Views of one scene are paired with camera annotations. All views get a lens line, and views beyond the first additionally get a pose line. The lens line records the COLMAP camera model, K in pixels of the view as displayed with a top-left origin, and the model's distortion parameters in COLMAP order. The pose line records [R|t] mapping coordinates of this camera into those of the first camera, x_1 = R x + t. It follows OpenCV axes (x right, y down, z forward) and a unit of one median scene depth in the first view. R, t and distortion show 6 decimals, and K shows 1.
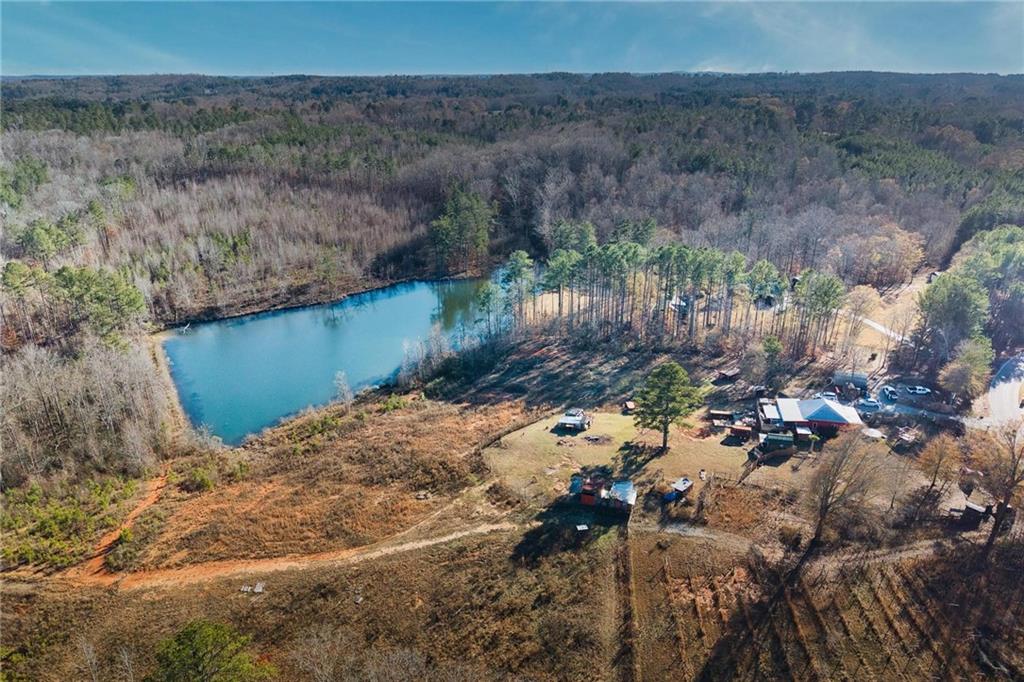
lens RADIAL K [[684.9, 0, 512.0], [0, 684.9, 341.0], [0, 0, 1]] dist [0.063985, -0.083266]
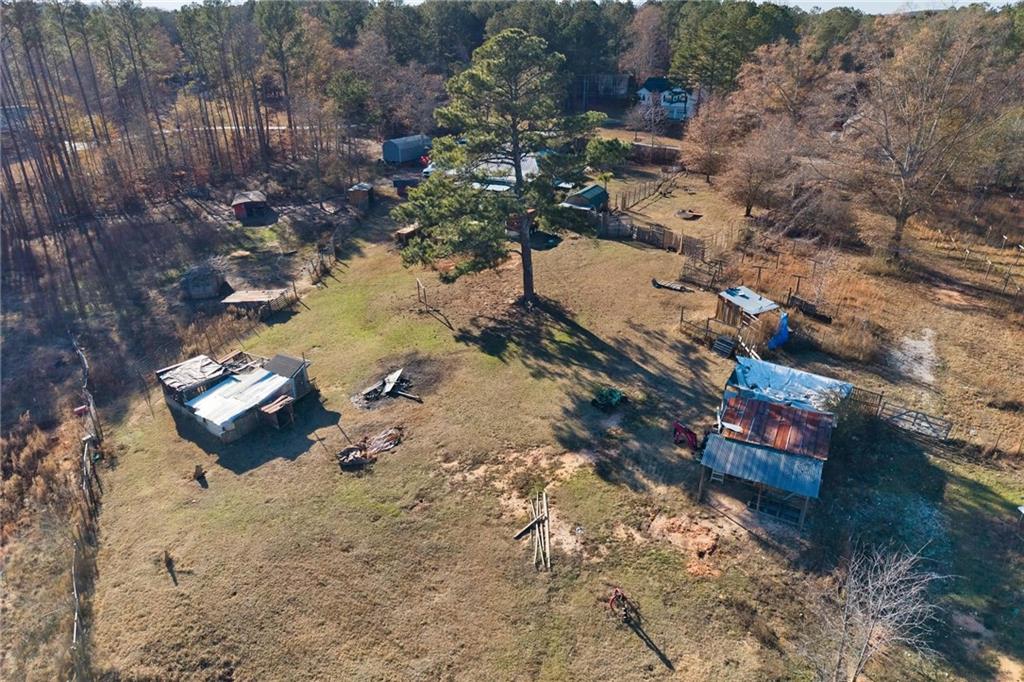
lens RADIAL K [[684.9, 0, 512.0], [0, 684.9, 341.0], [0, 0, 1]] dist [0.063985, -0.083266]
pose [[0.231599, -0.398442, 0.887472, -0.134775], [0.342522, 0.887256, 0.308959, 0.070310], [-0.910517, 0.232424, 0.341963, 1.053339]]
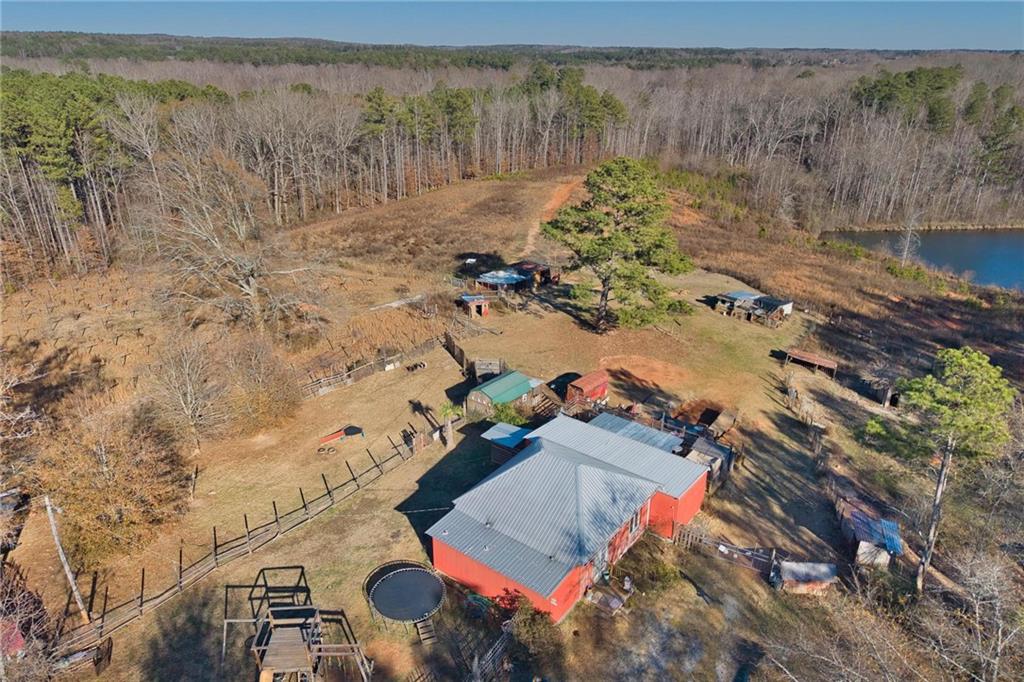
lens RADIAL K [[684.9, 0, 512.0], [0, 684.9, 341.0], [0, 0, 1]] dist [0.063985, -0.083266]
pose [[-0.425680, 0.364925, -0.828026, 0.816842], [-0.316598, 0.797170, 0.514087, -0.105954], [0.847680, 0.480988, -0.223805, 1.261435]]
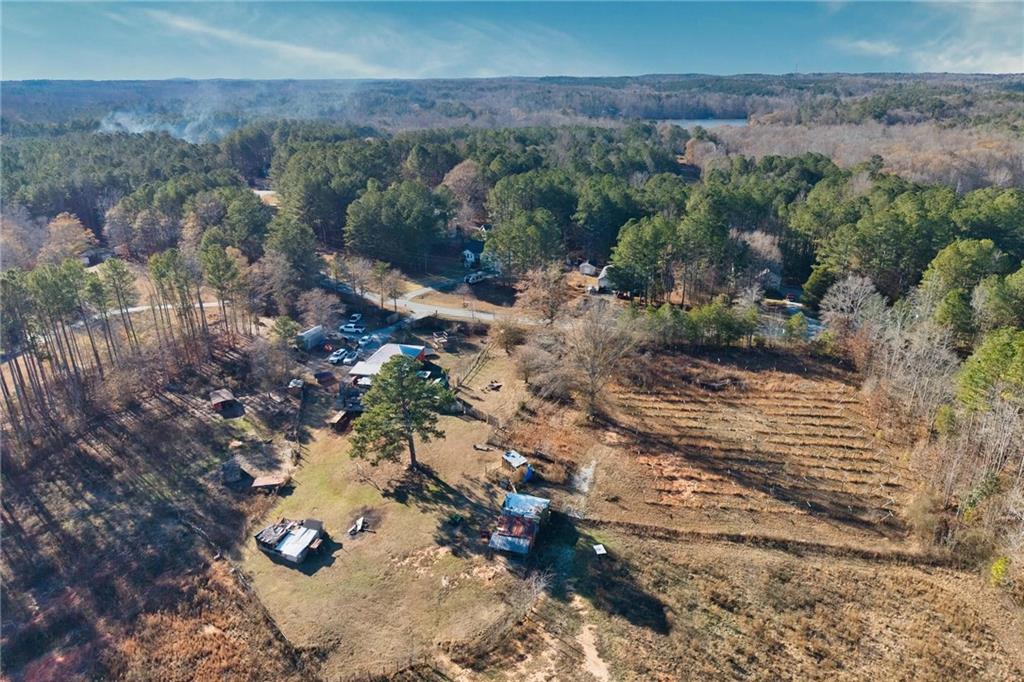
lens RADIAL K [[684.9, 0, 512.0], [0, 684.9, 341.0], [0, 0, 1]] dist [0.063985, -0.083266]
pose [[0.005535, -0.355180, 0.934781, -0.505942], [0.359077, 0.873156, 0.329639, -0.201756], [-0.933291, 0.333834, 0.132370, 0.897313]]
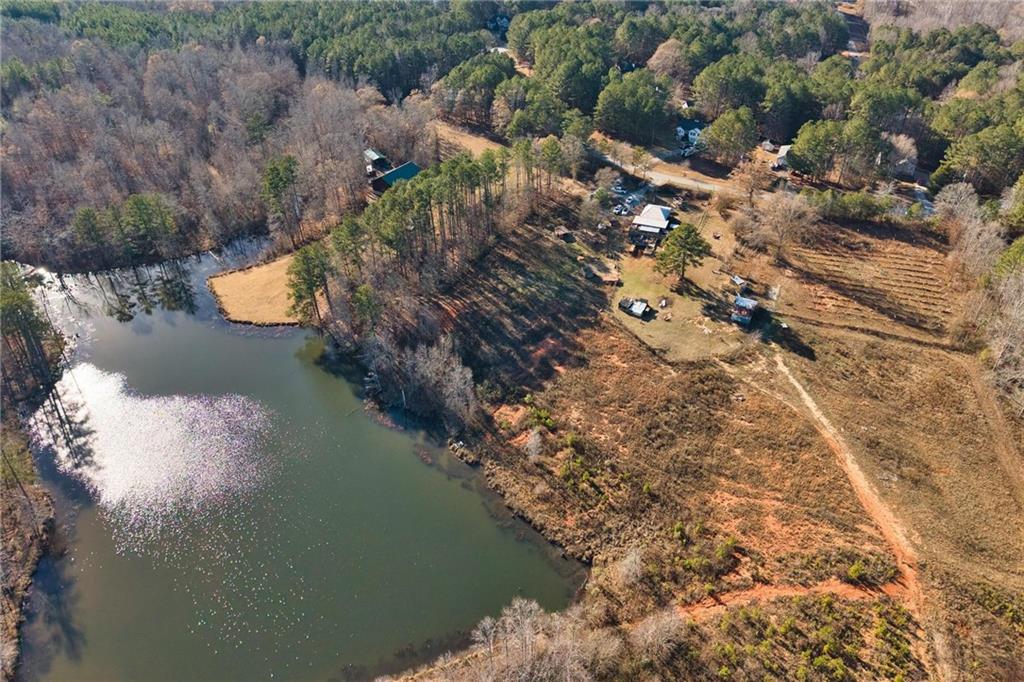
lens RADIAL K [[690.4, 0, 508.6], [0, 690.4, 301.5], [0, 0, 1]] dist [0.043941, -0.043954]
pose [[0.181661, -0.540114, 0.821752, -1.274405], [0.350257, 0.816390, 0.459160, -0.717690], [-0.918869, 0.204413, 0.337484, 1.012415]]
